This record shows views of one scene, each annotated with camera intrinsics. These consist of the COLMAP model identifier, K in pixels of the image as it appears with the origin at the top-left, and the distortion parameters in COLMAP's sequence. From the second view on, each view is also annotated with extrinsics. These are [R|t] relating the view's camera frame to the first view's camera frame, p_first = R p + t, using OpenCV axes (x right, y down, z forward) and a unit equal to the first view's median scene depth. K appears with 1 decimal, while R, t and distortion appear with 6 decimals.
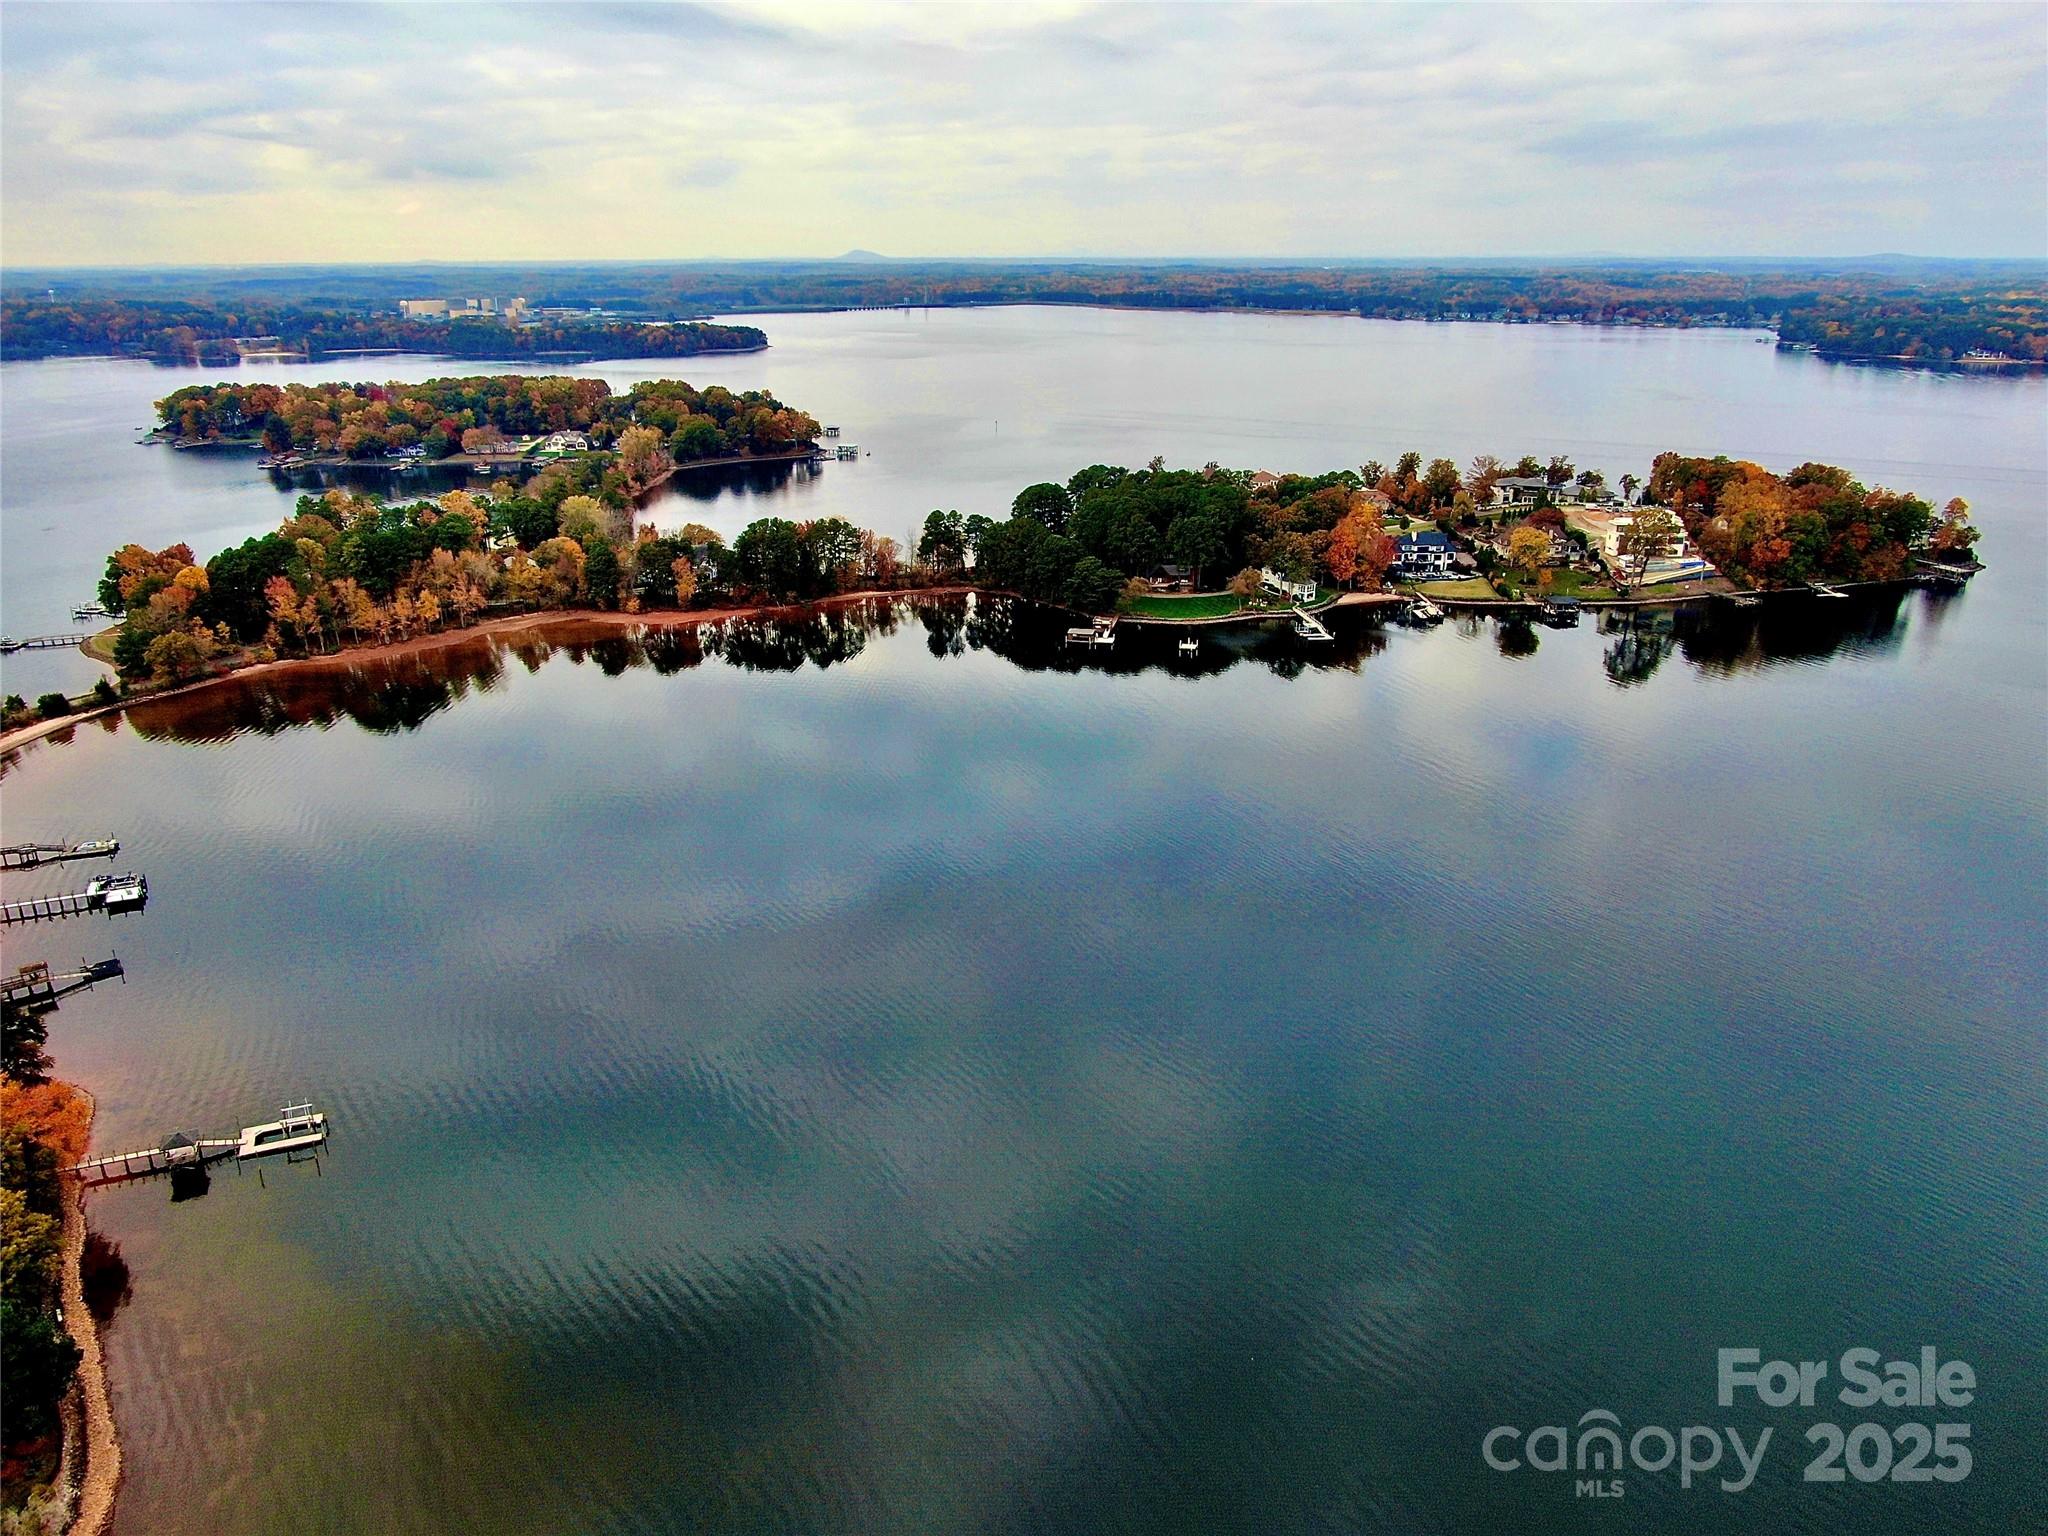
lens RADIAL K [[1478.0, 0, 1024.0], [0, 1478.0, 768.0], [0, 0, 1]] dist [-0.017812, 0.009581]
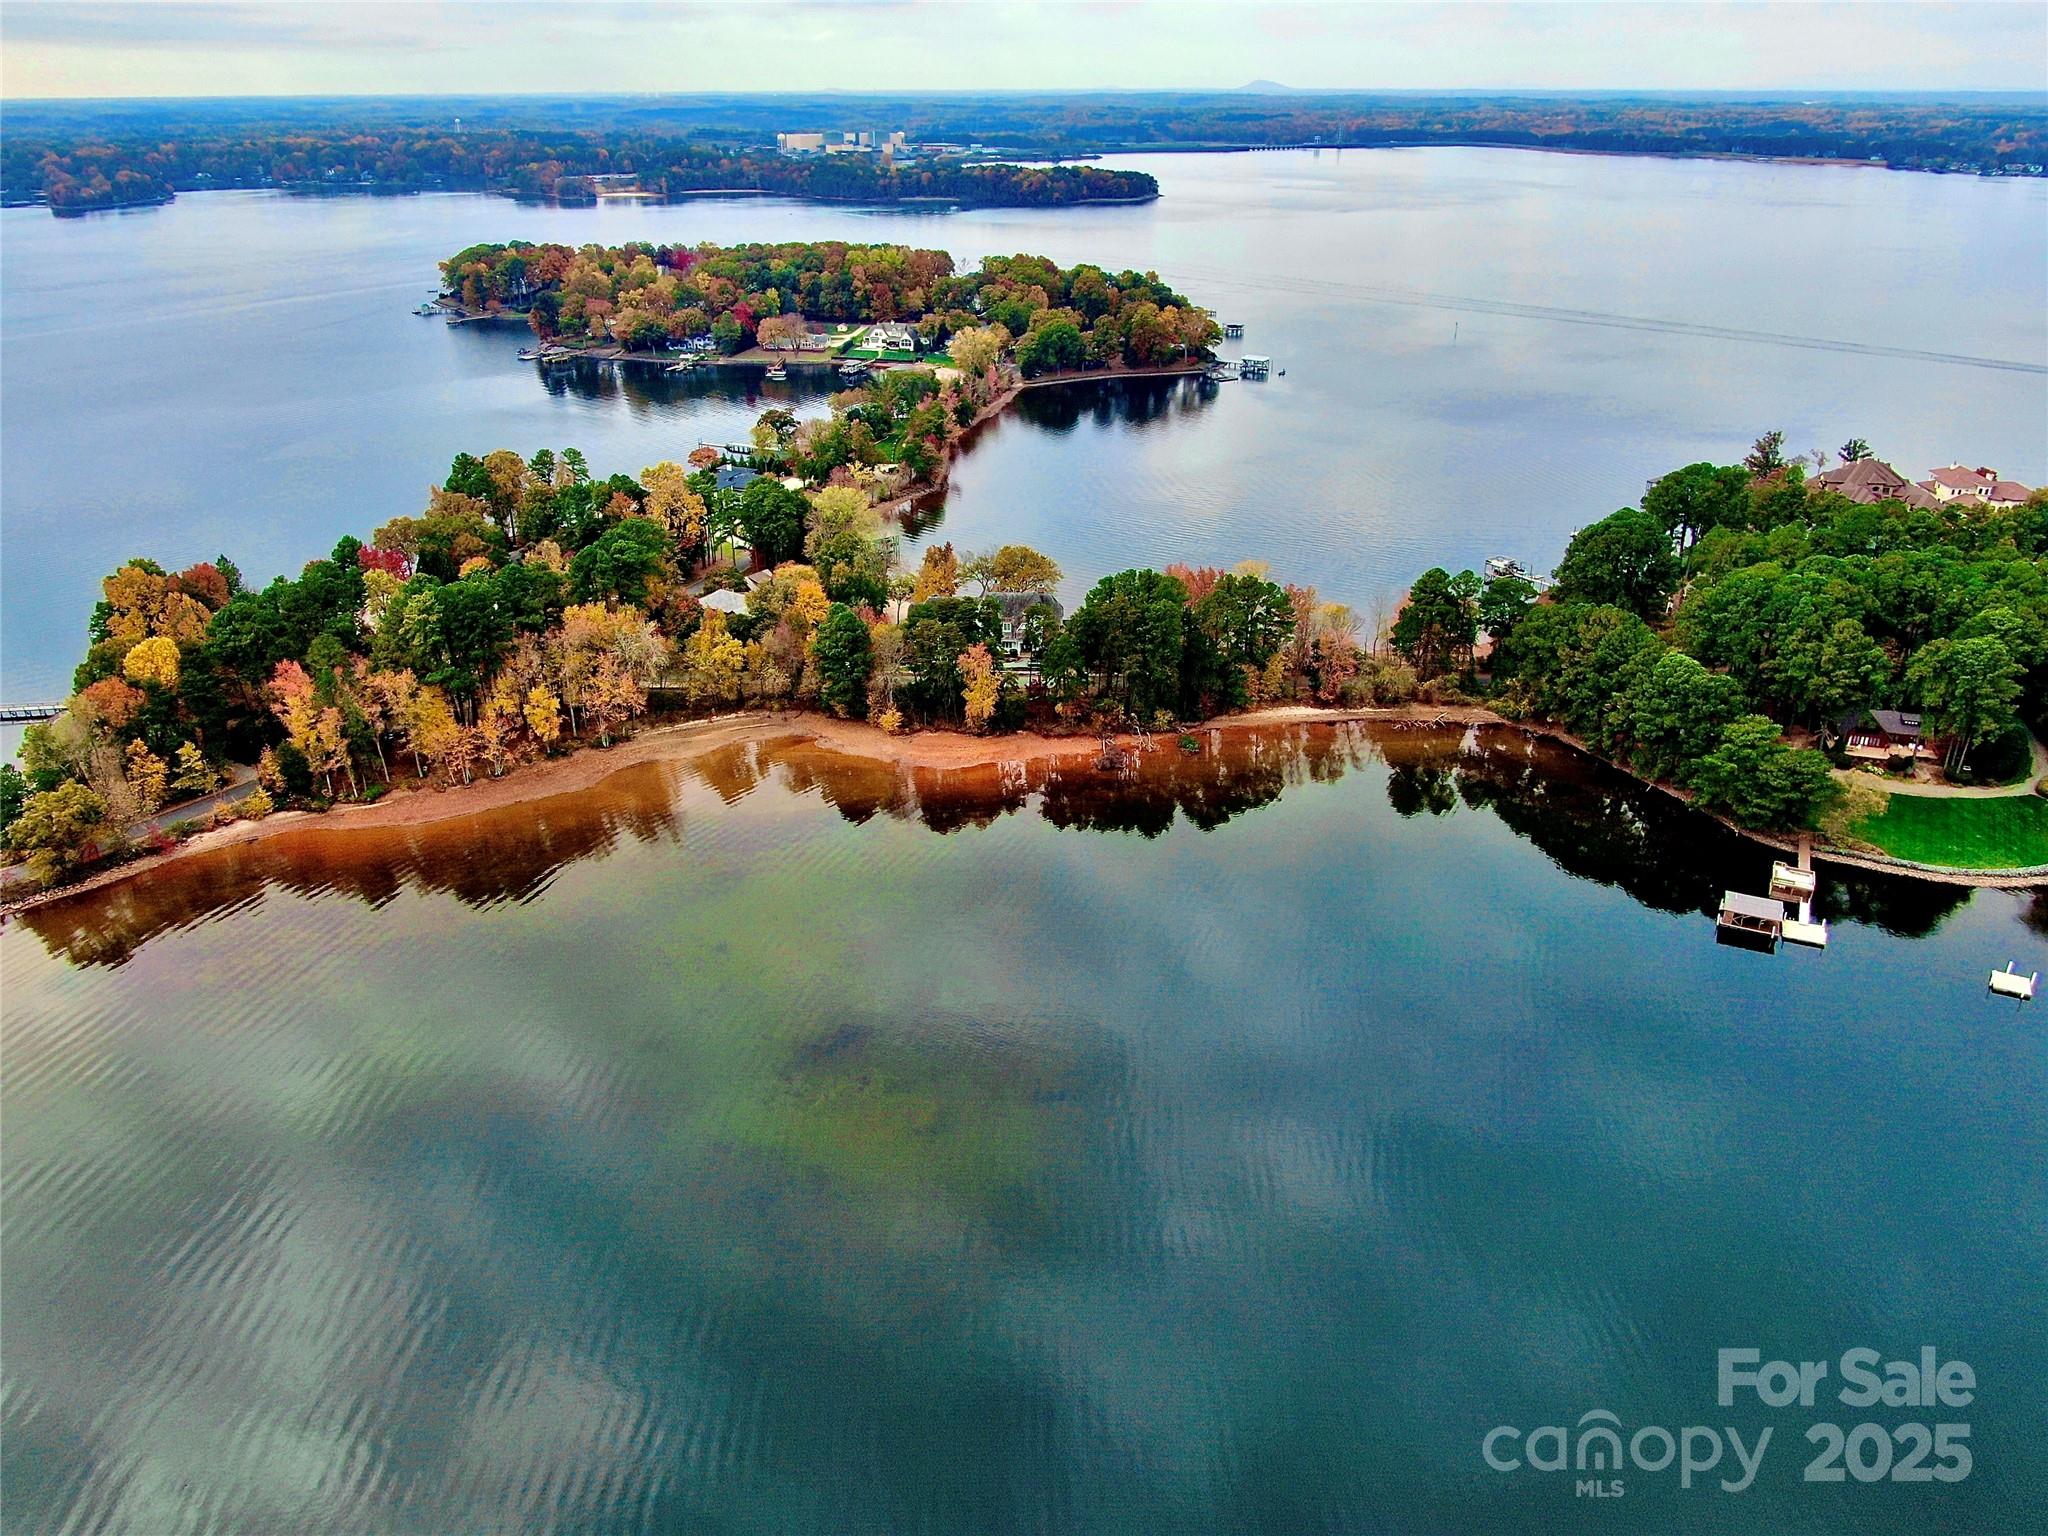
lens RADIAL K [[1478.0, 0, 1024.0], [0, 1478.0, 768.0], [0, 0, 1]] dist [-0.017812, 0.009581]
pose [[0.968906, 0.105277, -0.223916, -0.044743], [-0.082517, 0.990643, 0.108704, -0.085446], [0.233265, -0.086847, 0.968527, 0.243839]]
